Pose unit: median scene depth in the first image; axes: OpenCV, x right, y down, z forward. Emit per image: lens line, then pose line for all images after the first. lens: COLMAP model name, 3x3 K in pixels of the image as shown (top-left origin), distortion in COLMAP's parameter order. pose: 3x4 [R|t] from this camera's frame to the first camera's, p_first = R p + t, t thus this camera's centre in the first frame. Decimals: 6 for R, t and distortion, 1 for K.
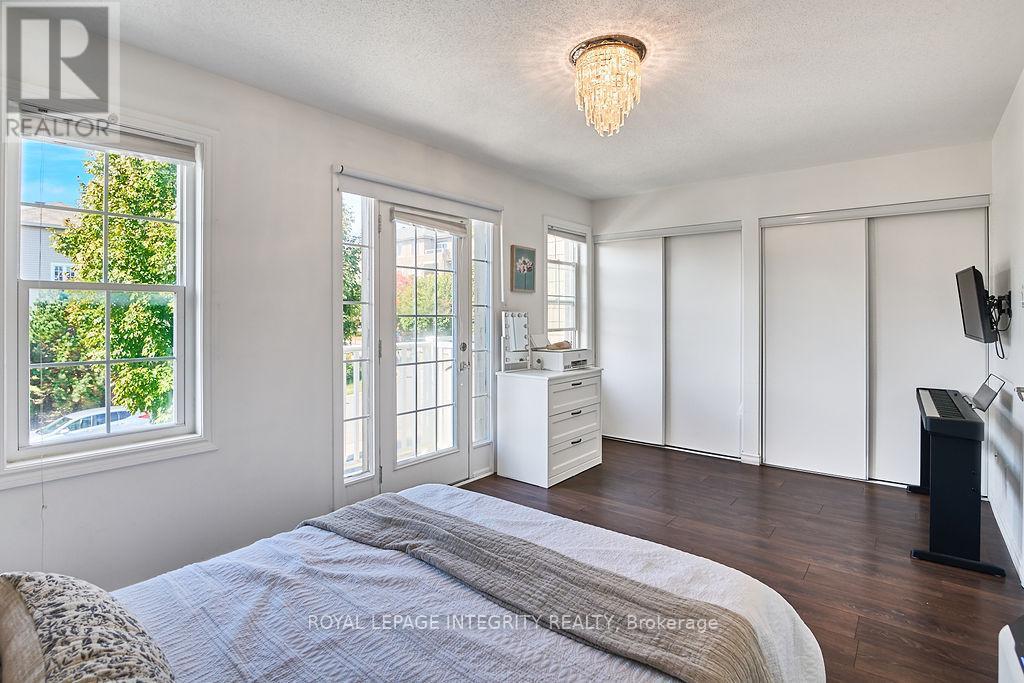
lens RADIAL K [[504.4, 0, 502.2], [0, 504.4, 313.0], [0, 0, 1]] dist [-0.017243, -0.006806]
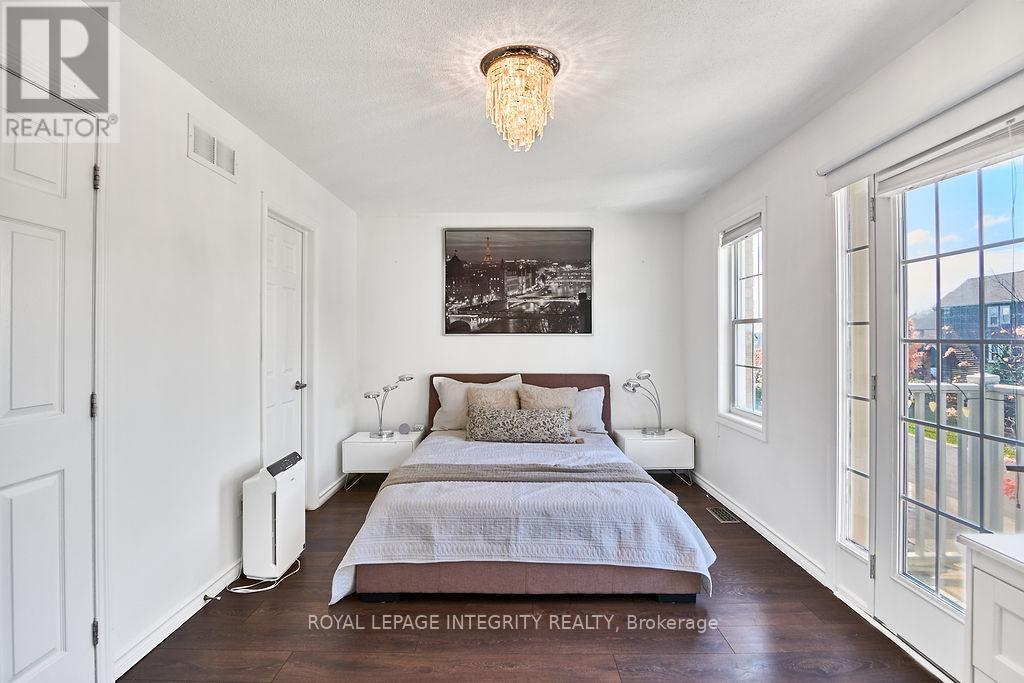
lens RADIAL K [[504.4, 0, 515.0], [0, 504.4, 332.2], [0, 0, 1]] dist [-0.017243, -0.006806]
pose [[-0.766346, -0.003766, -0.642417, 0.521517], [0.004522, 0.999926, -0.011257, -0.000032], [0.642412, -0.011532, -0.766272, 1.084114]]
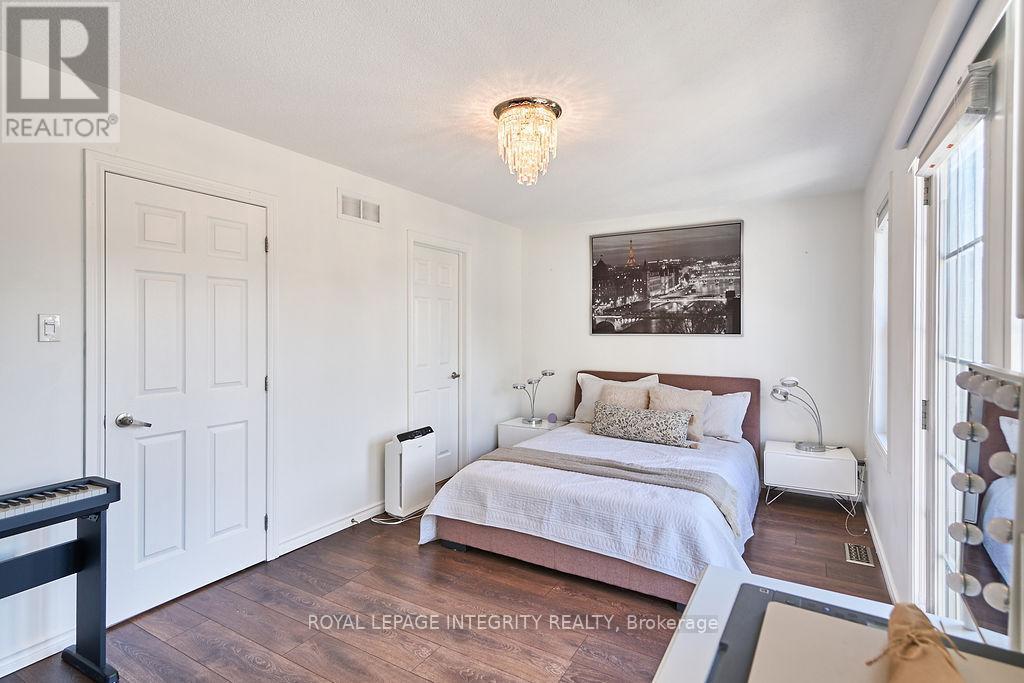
lens RADIAL K [[504.4, 0, 516.4], [0, 504.4, 327.0], [0, 0, 1]] dist [-0.017243, -0.006806]
pose [[-0.985001, 0.000187, -0.172551, 0.268359], [0.001559, 0.999968, -0.007817, -0.019275], [0.172544, -0.007969, -0.984970, 1.316650]]
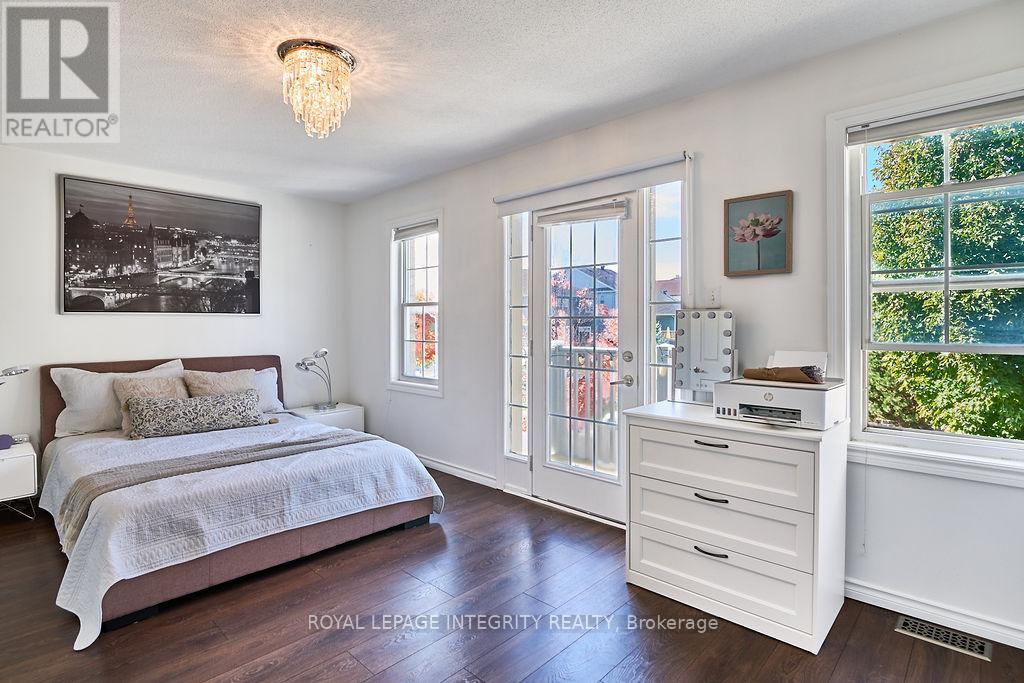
lens RADIAL K [[504.4, 0, 516.6], [0, 504.4, 324.8], [0, 0, 1]] dist [-0.017243, -0.006806]
pose [[-0.053116, 0.006464, -0.998567, 0.758242], [0.004847, 0.999969, 0.006215, 0.012975], [0.998577, -0.004510, -0.053146, 0.917674]]
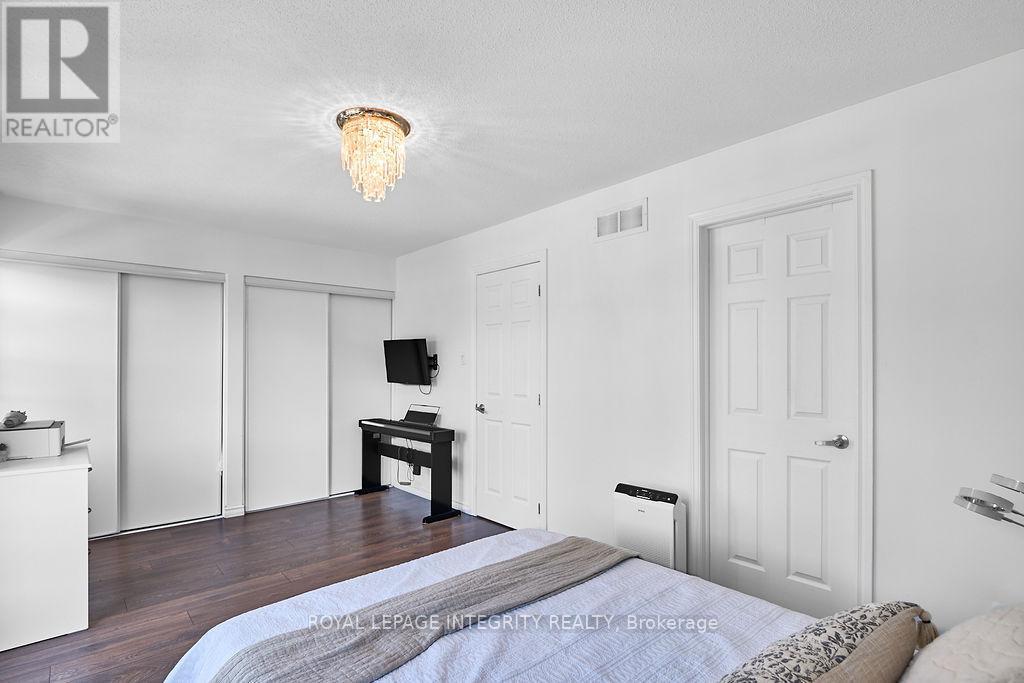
lens RADIAL K [[504.4, 0, 519.7], [0, 504.4, 362.9], [0, 0, 1]] dist [-0.017243, -0.006806]
pose [[0.141097, 0.004473, 0.989986, -0.500822], [-0.001810, 0.999989, -0.004260, -0.005975], [-0.989994, -0.001191, 0.141104, 0.343904]]
